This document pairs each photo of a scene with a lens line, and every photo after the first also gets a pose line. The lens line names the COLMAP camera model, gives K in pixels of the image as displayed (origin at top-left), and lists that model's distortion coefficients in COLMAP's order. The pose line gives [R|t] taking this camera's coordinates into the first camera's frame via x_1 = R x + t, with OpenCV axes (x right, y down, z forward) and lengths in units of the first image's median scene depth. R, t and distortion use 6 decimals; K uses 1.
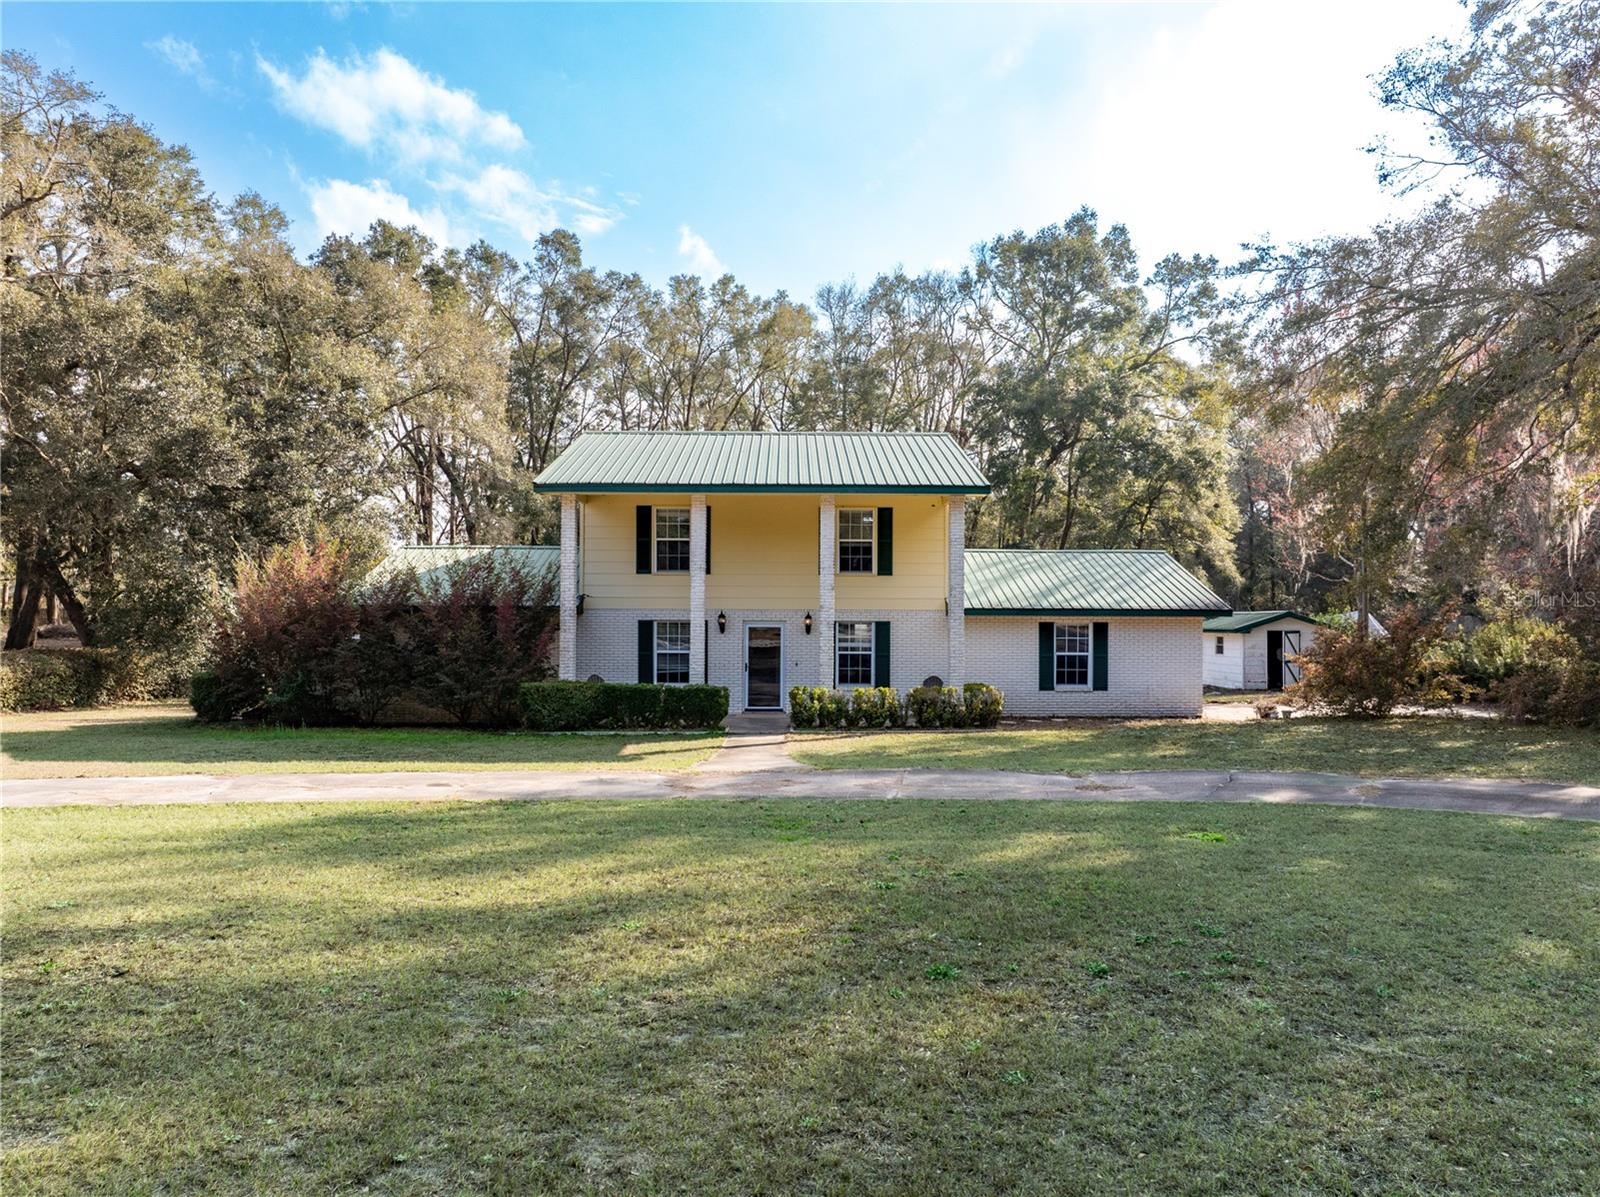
lens RADIAL K [[1151.3, 0, 800.0], [0, 1151.3, 598.5], [0, 0, 1]] dist [-0.009680, -0.000917]
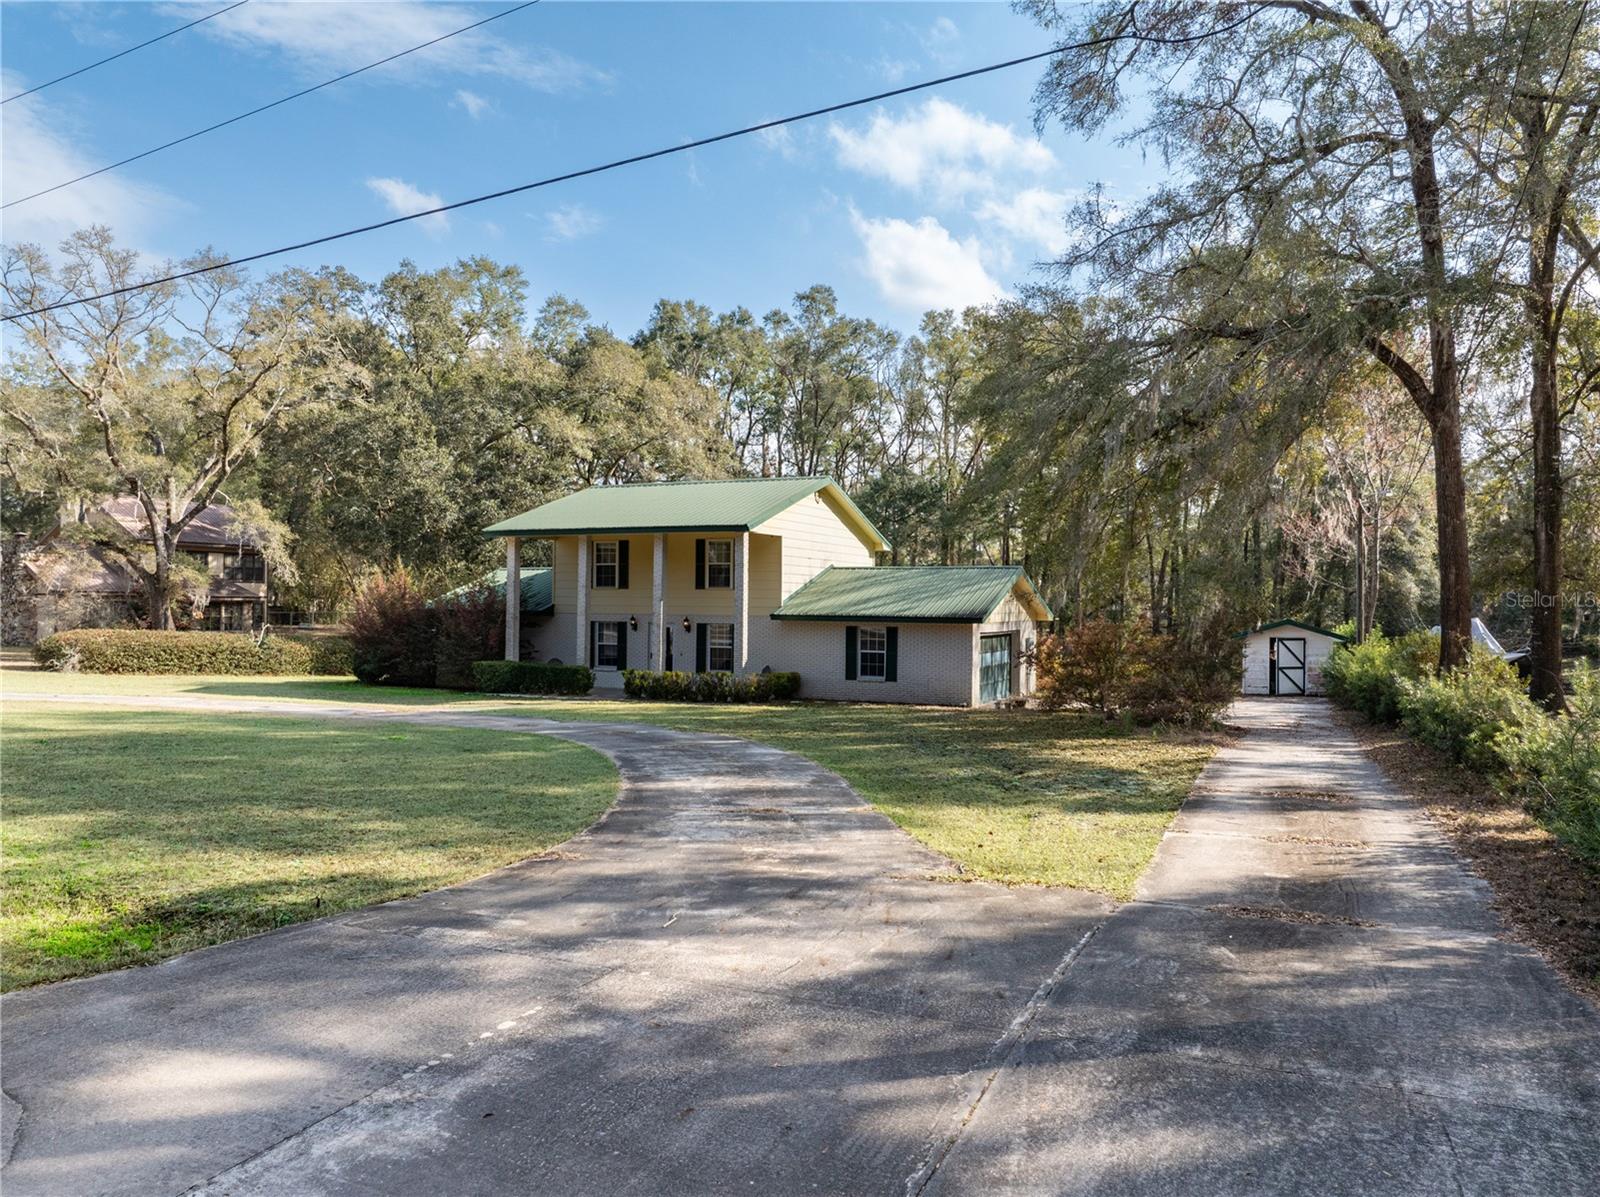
lens RADIAL K [[1130.7, 0, 800.0], [0, 1130.7, 598.5], [0, 0, 1]] dist [-0.056901, 0.032567]
pose [[0.909227, 0.004886, -0.416273, 0.696210], [-0.008440, 0.999942, -0.006698, -0.002345], [0.416216, 0.009604, 0.909215, -0.179929]]
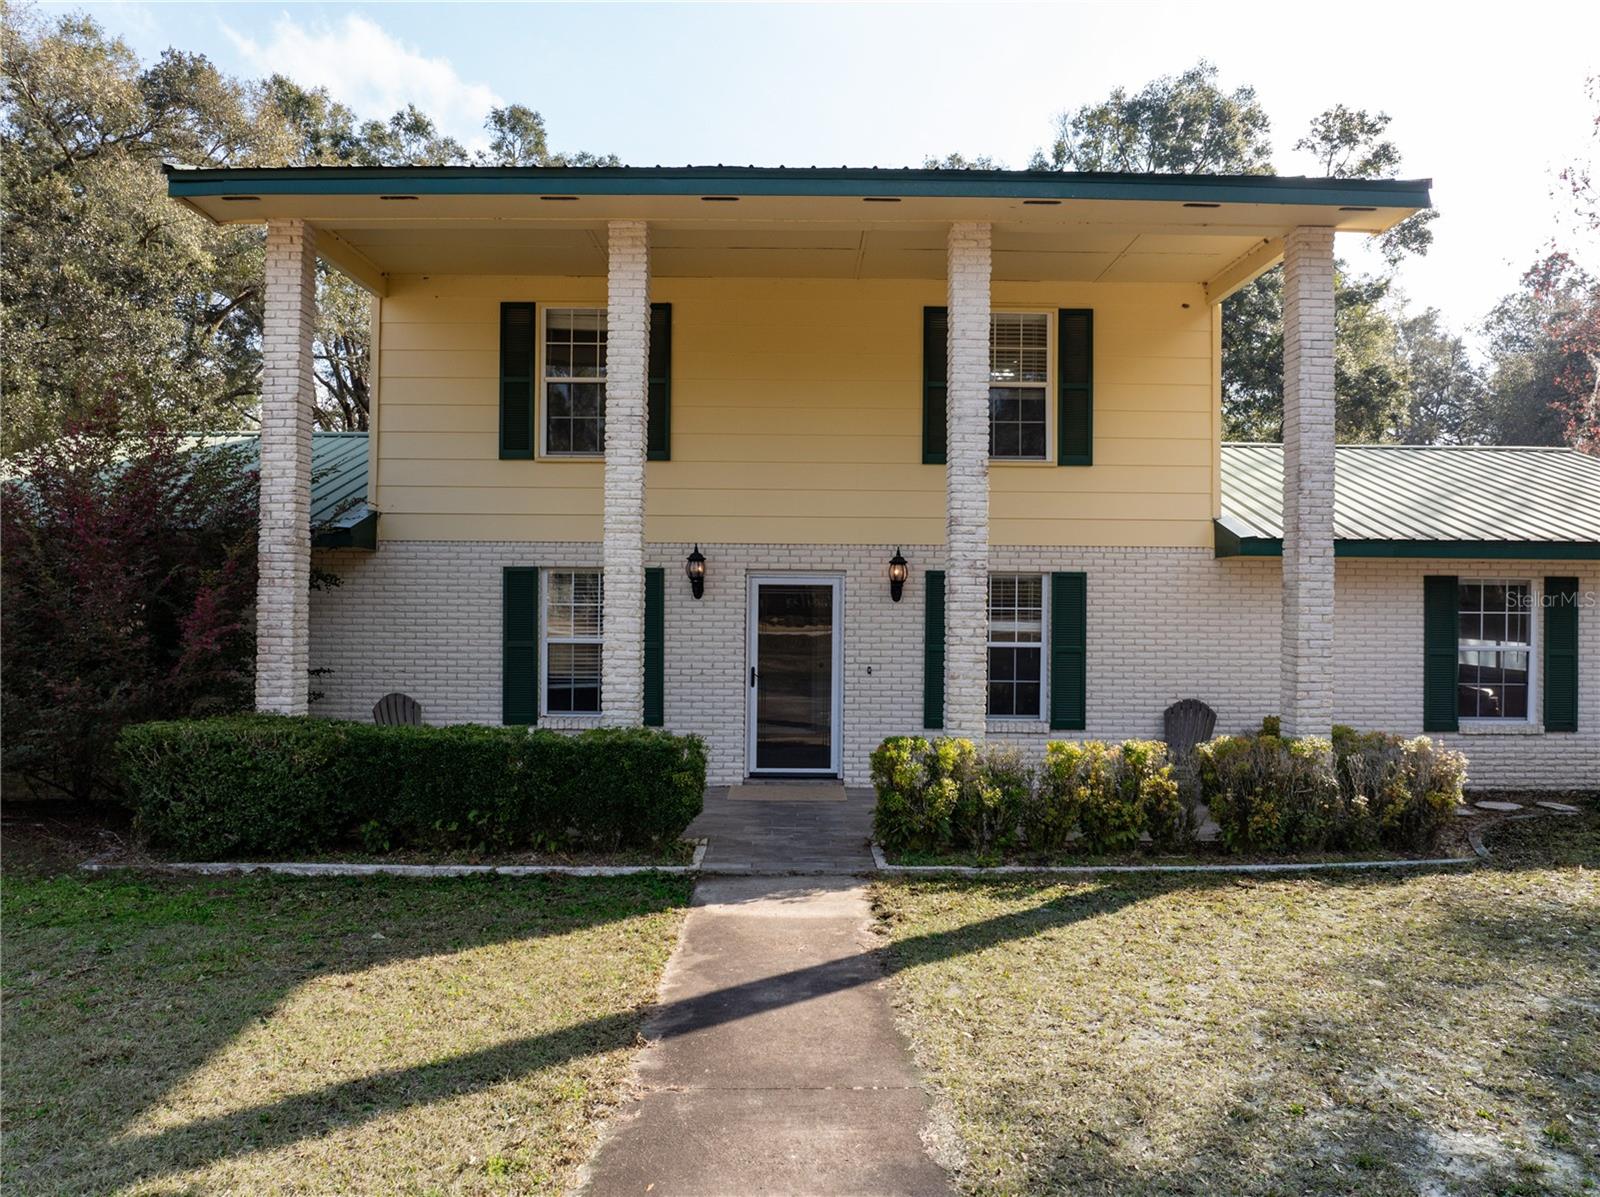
lens RADIAL K [[1130.7, 0, 800.0], [0, 1130.7, 598.5], [0, 0, 1]] dist [-0.056901, 0.032567]
pose [[0.999975, 0.002931, -0.006462, -0.026564], [-0.002902, 0.999986, 0.004511, 0.028182], [0.006475, -0.004492, 0.999969, 0.577497]]
